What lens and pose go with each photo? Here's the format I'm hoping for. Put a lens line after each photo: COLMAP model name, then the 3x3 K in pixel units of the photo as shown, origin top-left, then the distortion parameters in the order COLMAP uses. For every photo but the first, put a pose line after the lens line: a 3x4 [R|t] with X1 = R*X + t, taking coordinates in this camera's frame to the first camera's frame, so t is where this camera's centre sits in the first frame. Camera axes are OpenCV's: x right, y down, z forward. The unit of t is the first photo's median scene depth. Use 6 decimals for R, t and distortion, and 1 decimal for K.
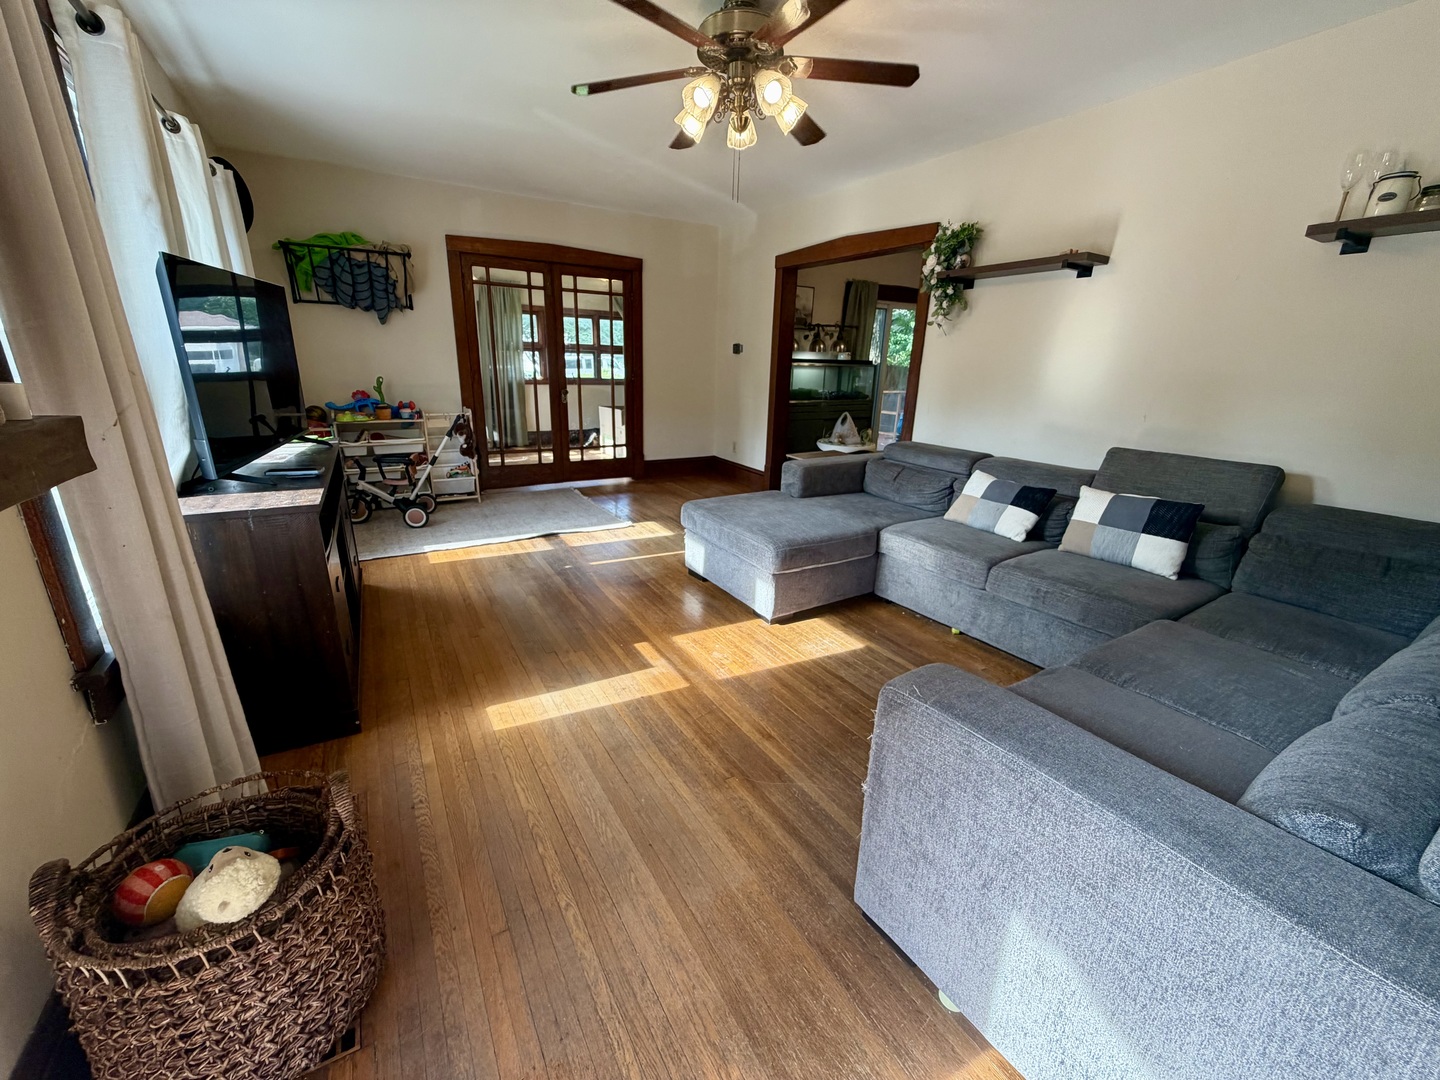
lens RADIAL K [[573.3, 0, 711.2], [0, 573.3, 532.7], [0, 0, 1]] dist [0.000219, -0.000224]
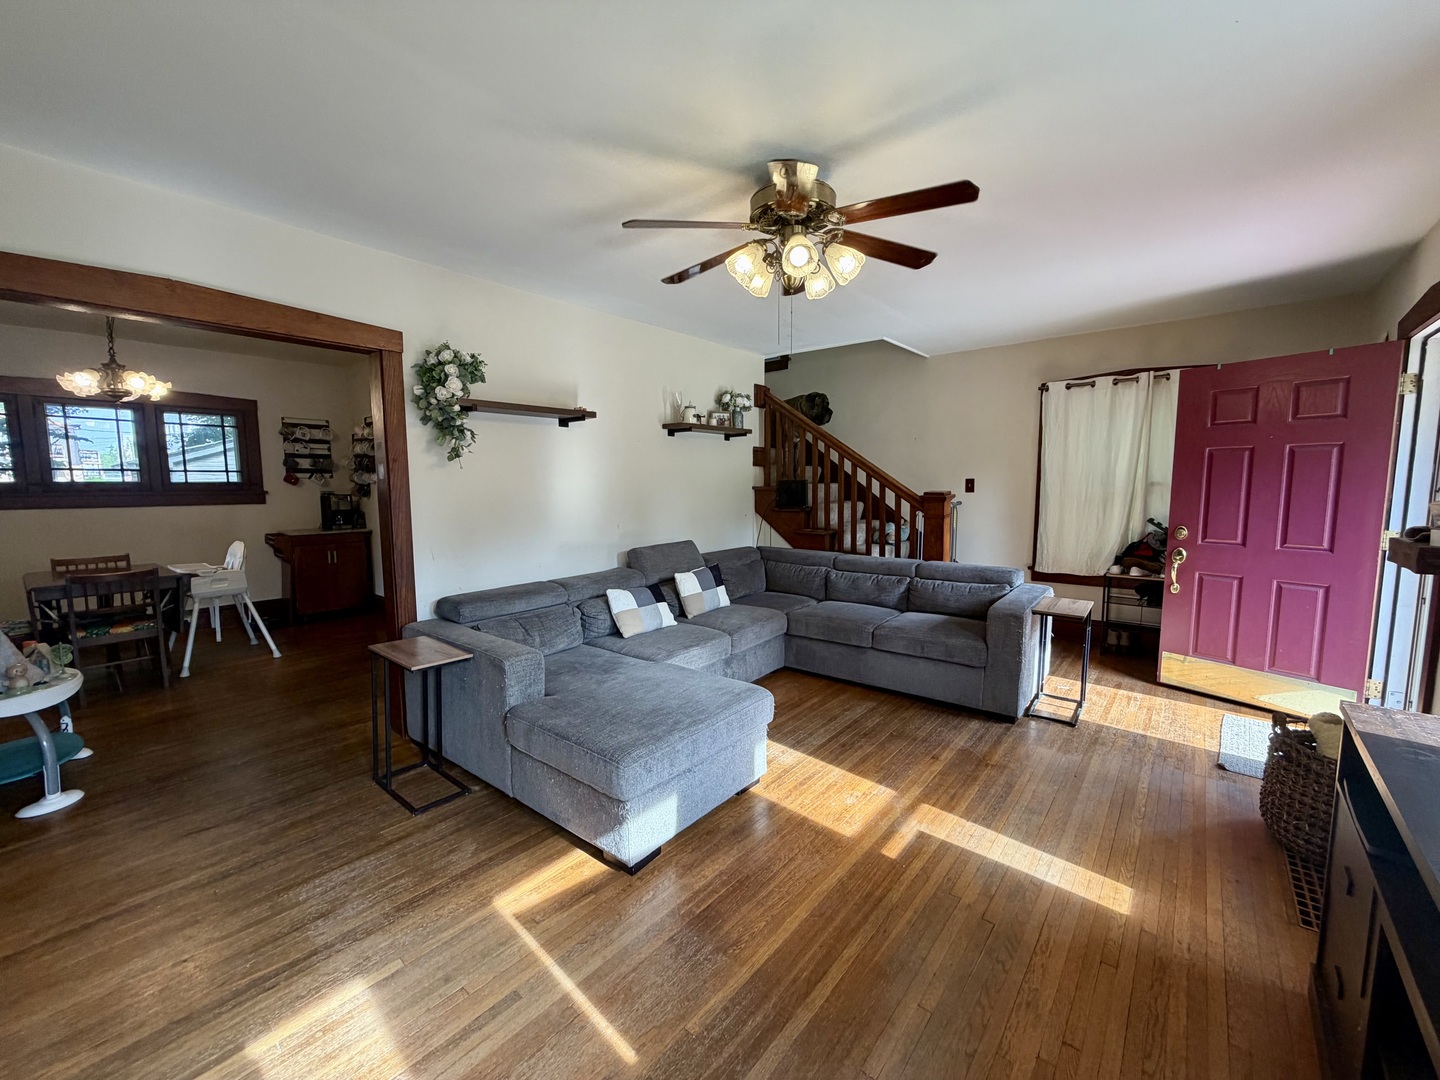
lens RADIAL K [[573.3, 0, 722.2], [0, 573.3, 535.0], [0, 0, 1]] dist [0.000219, -0.000224]
pose [[-0.330879, -0.110131, 0.937225, -0.782631], [0.278538, 0.937520, 0.208501, -0.470957], [-0.901629, 0.330042, -0.279530, 1.346317]]
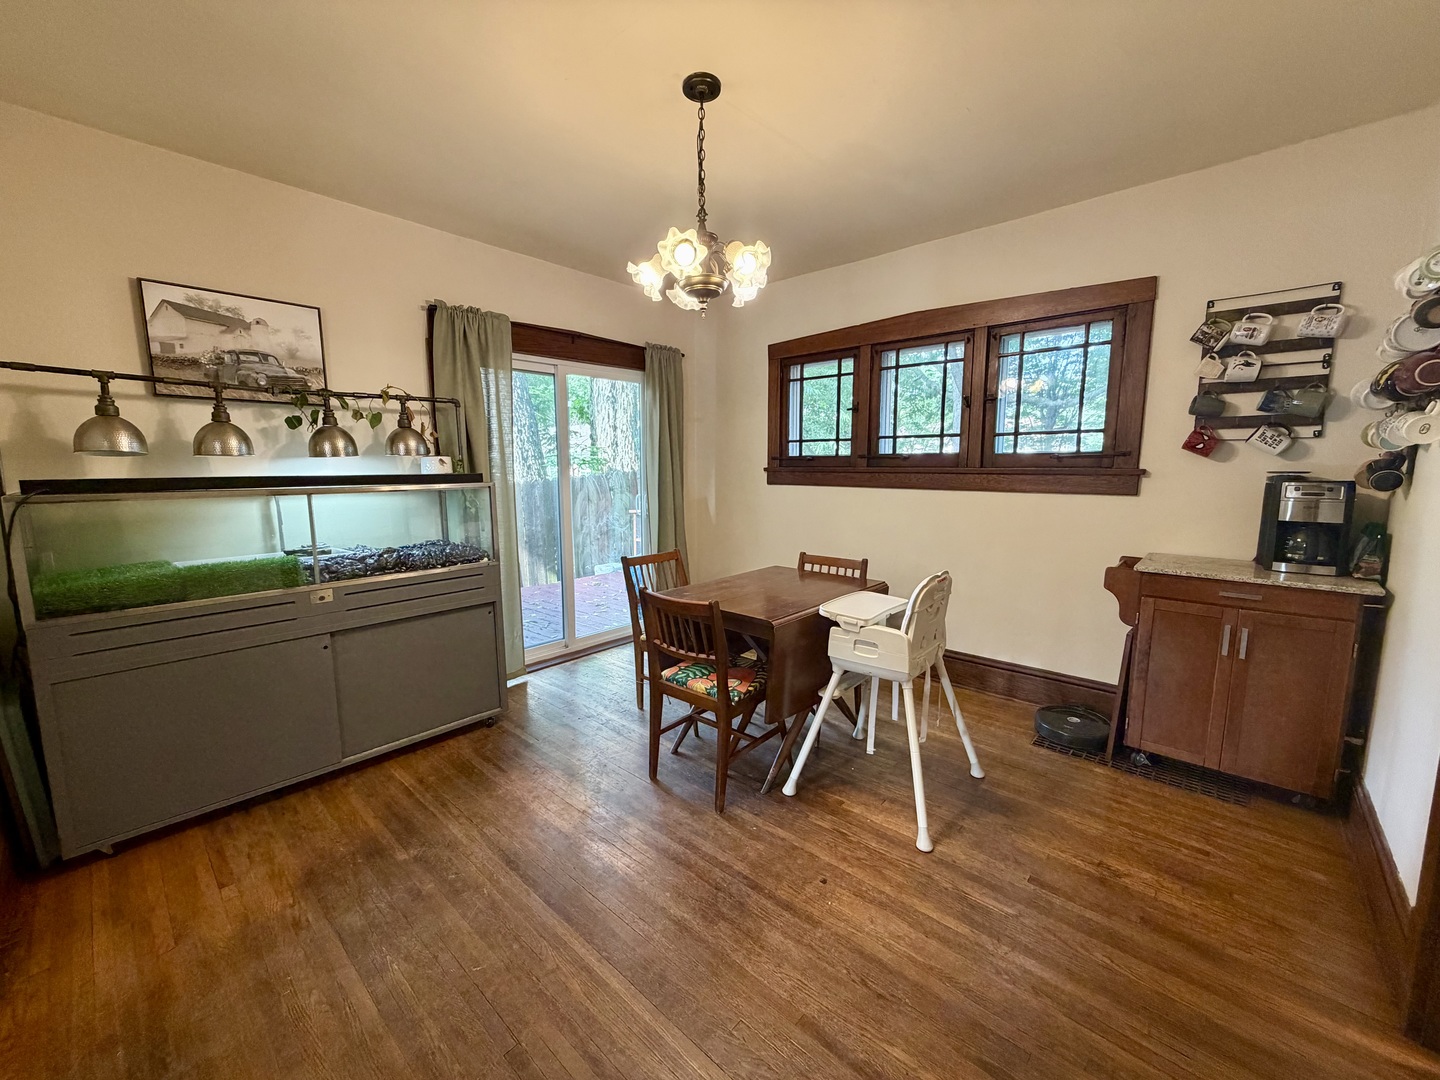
lens RADIAL K [[573.3, 0, 714.0], [0, 573.3, 540.1], [0, 0, 1]] dist [0.000219, -0.000224]
pose [[0.956792, -0.058350, 0.284859, 0.858067], [0.107165, 0.981460, -0.158907, -0.445920], [-0.270305, 0.182568, 0.945306, 1.497164]]
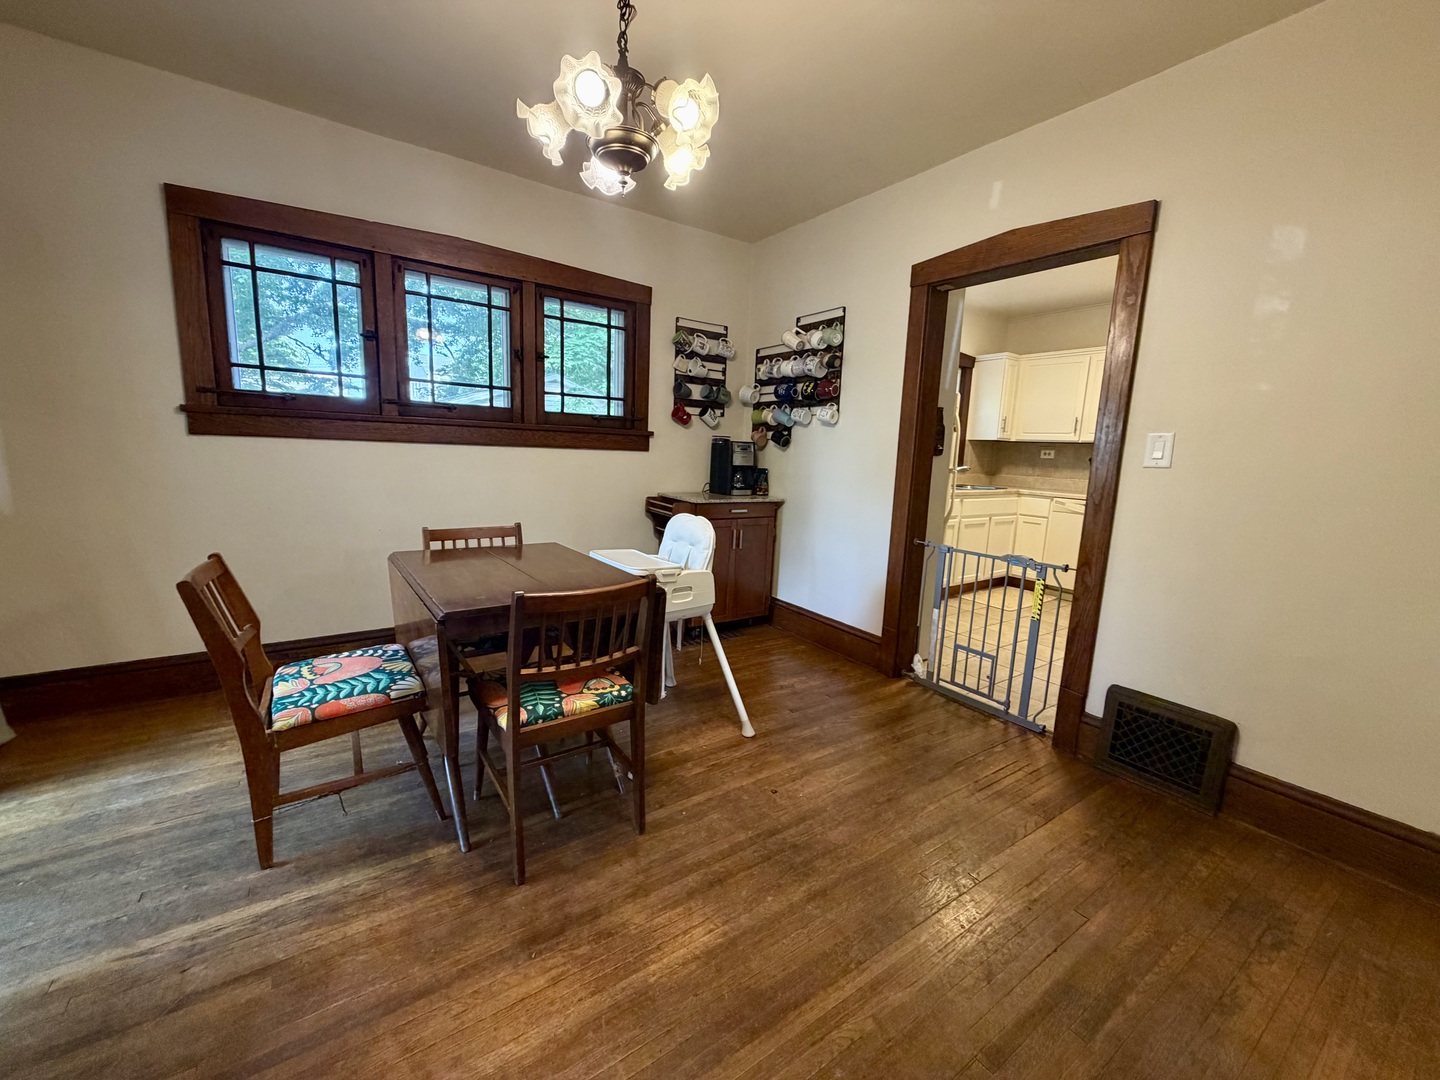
lens RADIAL K [[573.3, 0, 713.0], [0, 573.3, 538.2], [0, 0, 1]] dist [0.000219, -0.000224]
pose [[-0.062036, -0.206839, 0.976406, 0.431037], [0.246292, 0.944864, 0.215806, -0.682588], [-0.967208, 0.253869, -0.007673, 2.205827]]
